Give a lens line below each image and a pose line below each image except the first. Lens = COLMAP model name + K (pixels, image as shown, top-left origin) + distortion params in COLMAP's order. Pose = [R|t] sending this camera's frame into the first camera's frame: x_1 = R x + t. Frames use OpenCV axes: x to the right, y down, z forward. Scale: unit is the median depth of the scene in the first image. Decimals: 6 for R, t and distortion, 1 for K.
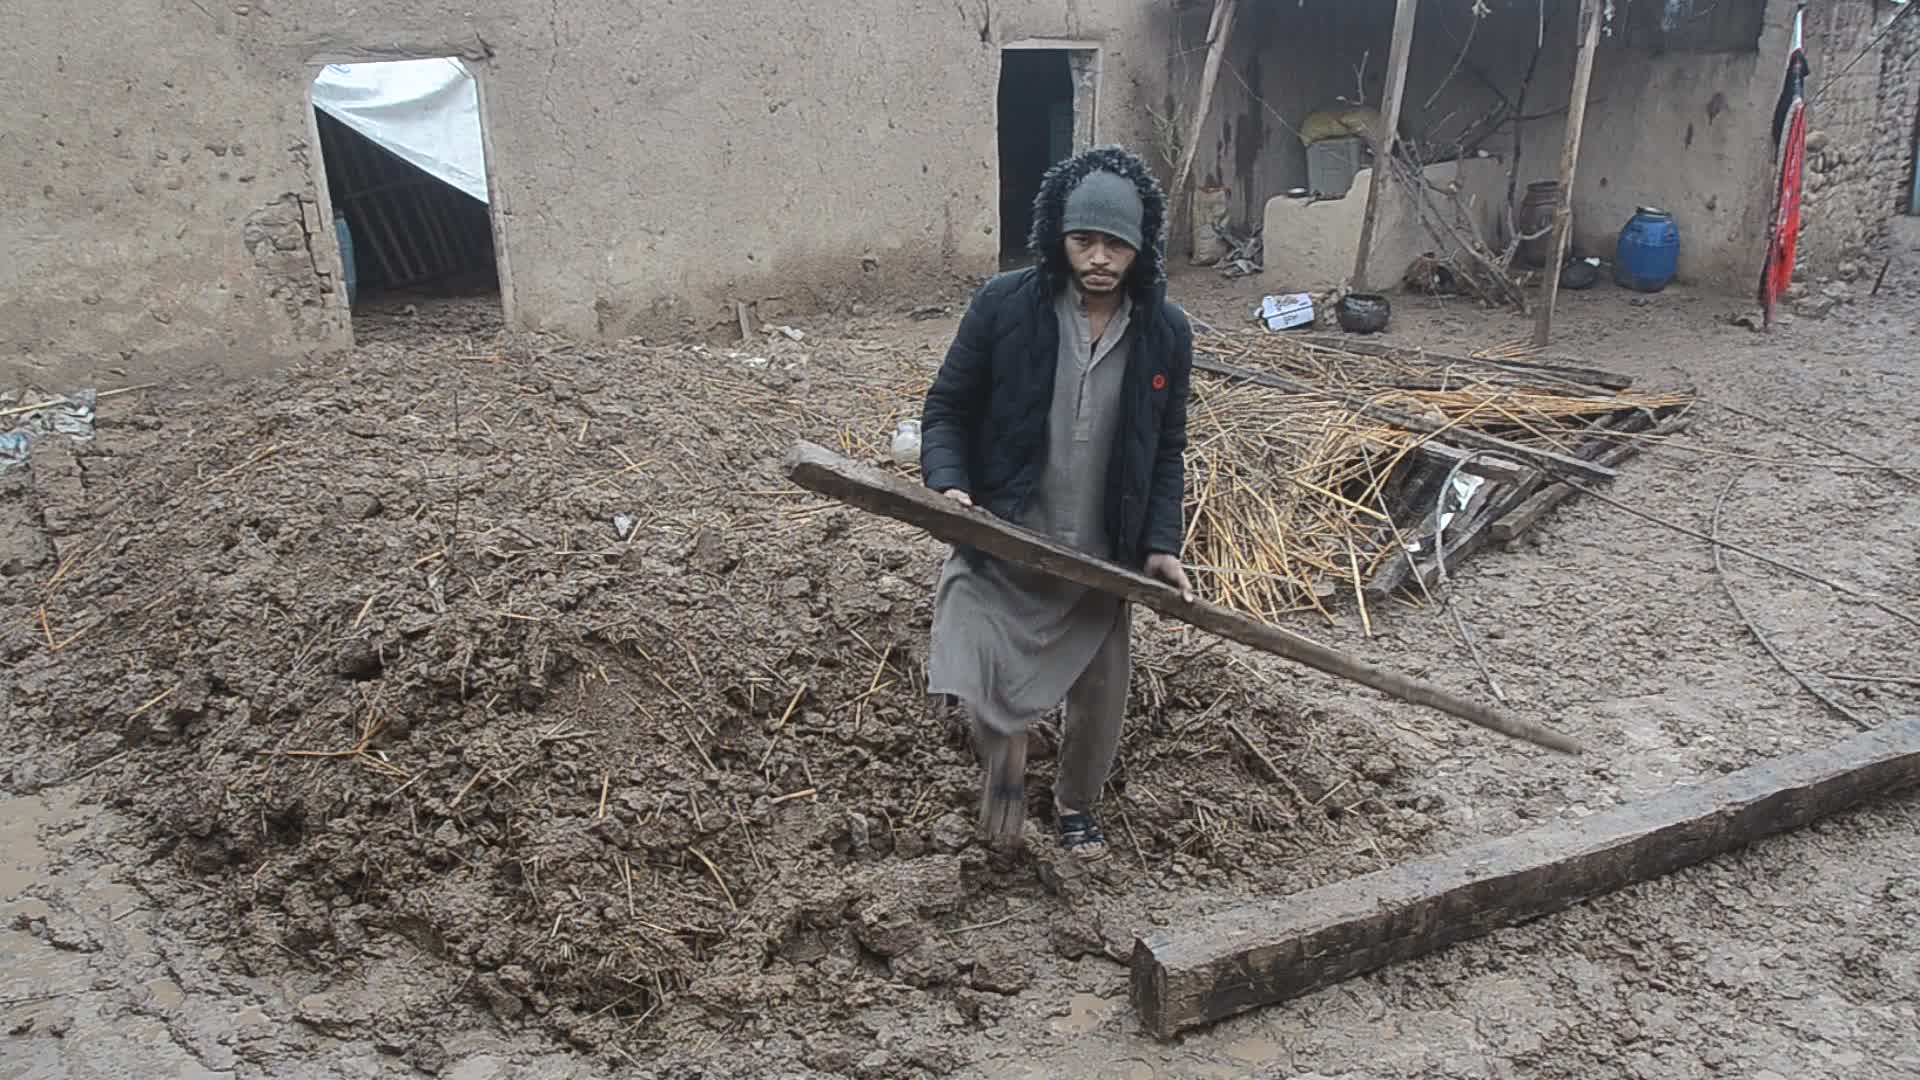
lens RADIAL K [[1464.5, 0, 950.2], [0, 1464.5, 548.5], [0, 0, 1]] dist [-0.160152, 0.094086]
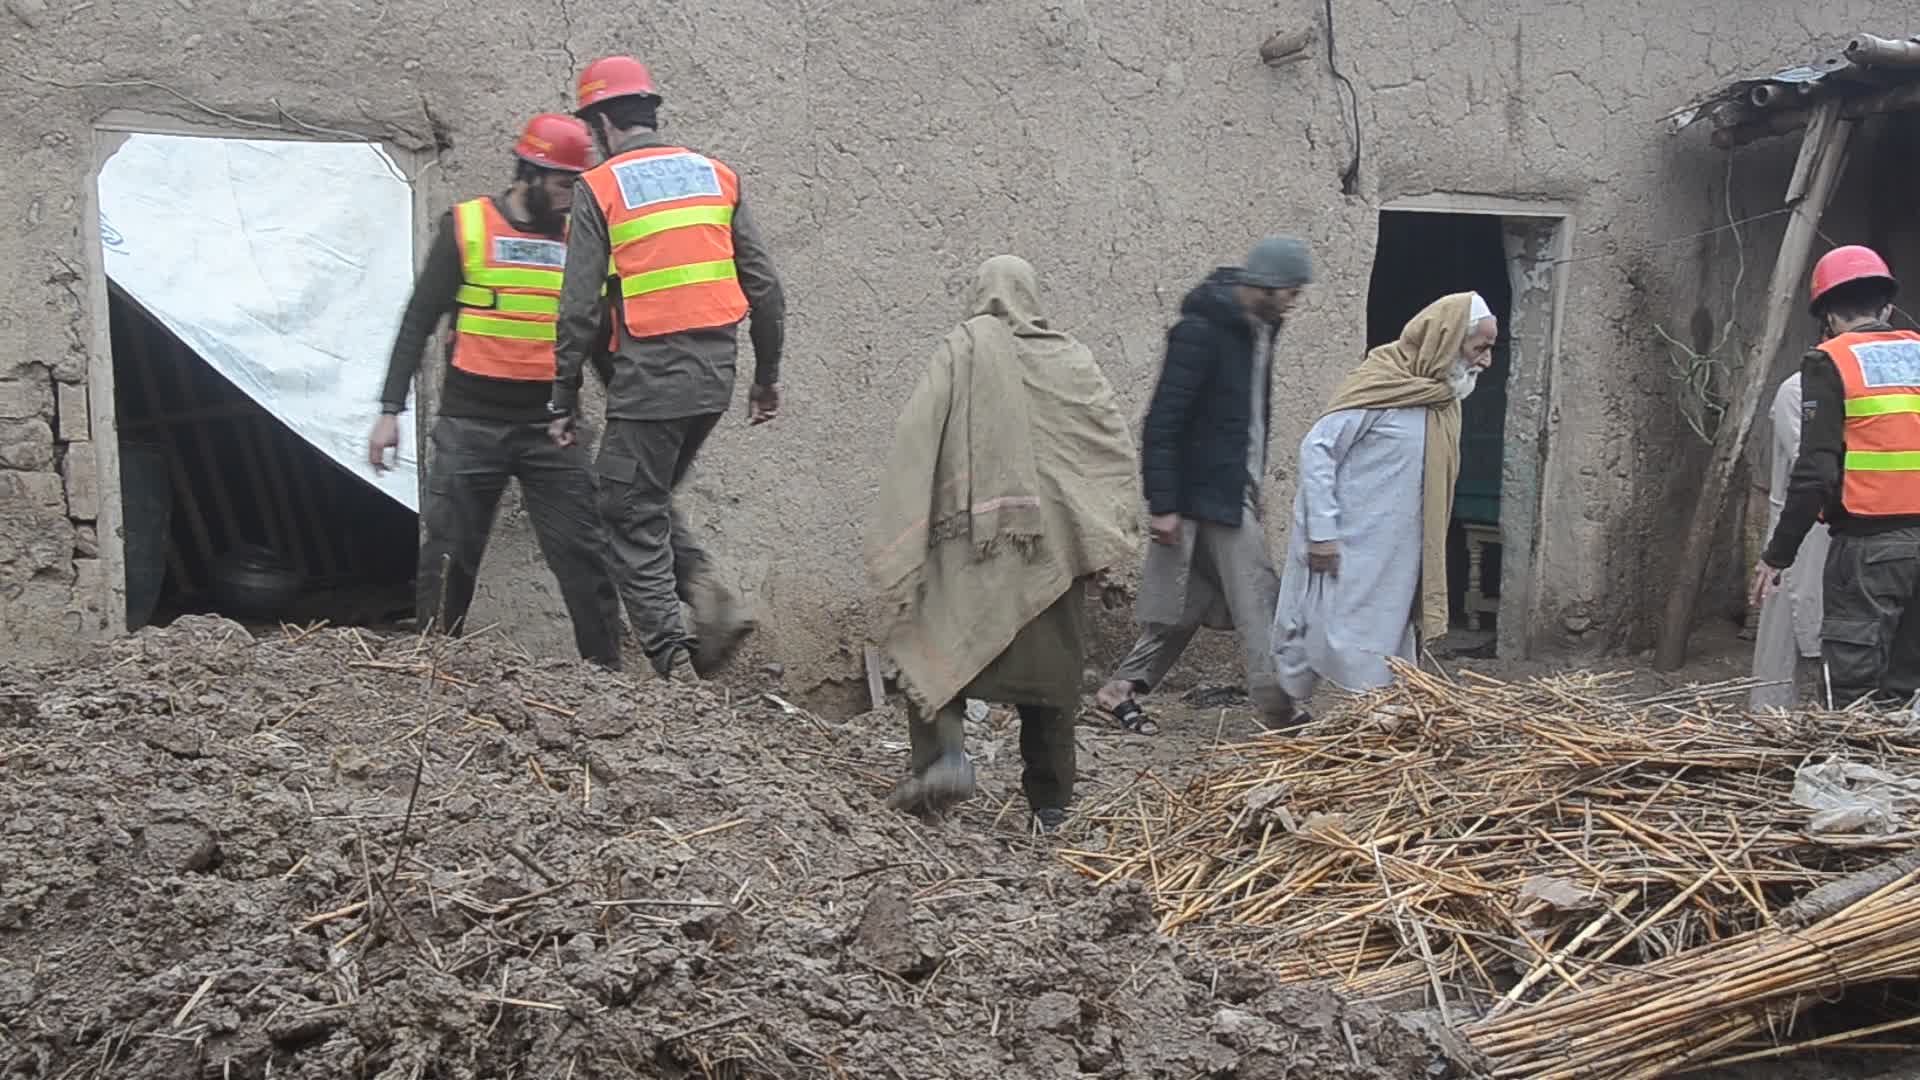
lens RADIAL K [[2854.0, 0, 953.9], [0, 2854.0, 553.8], [0, 0, 1]] dist [0.136322, 0.507653]
pose [[0.995375, 0.040589, -0.087069, -0.047551], [-0.061134, 0.966778, -0.248200, 0.097428], [0.074103, 0.252375, 0.964788, -0.001141]]
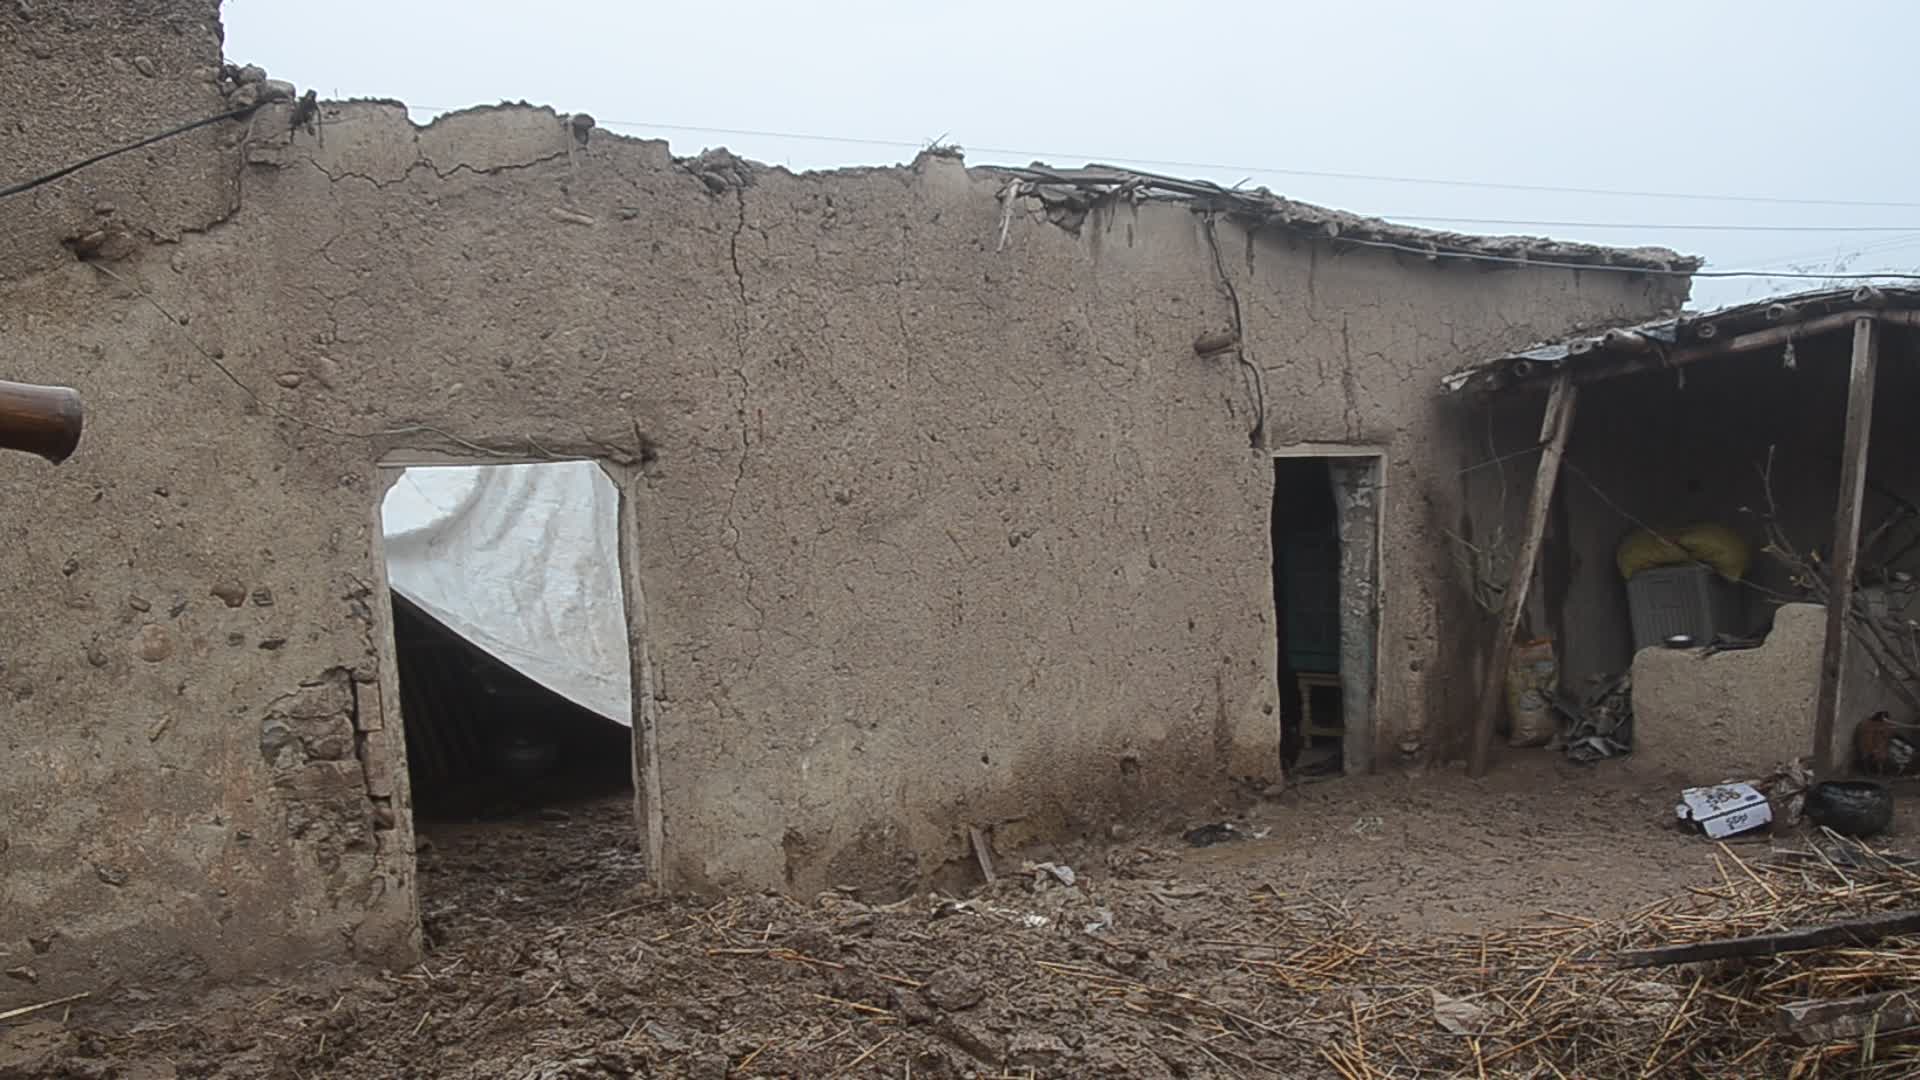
lens RADIAL K [[1804.0, 0, 955.0], [0, 1804.0, 547.4], [0, 0, 1]] dist [-0.105617, 0.184505]
pose [[0.997353, -0.018433, 0.070340, -0.382769], [0.038345, 0.955226, -0.293383, -0.094699], [-0.061783, 0.295304, 0.953404, 0.337251]]
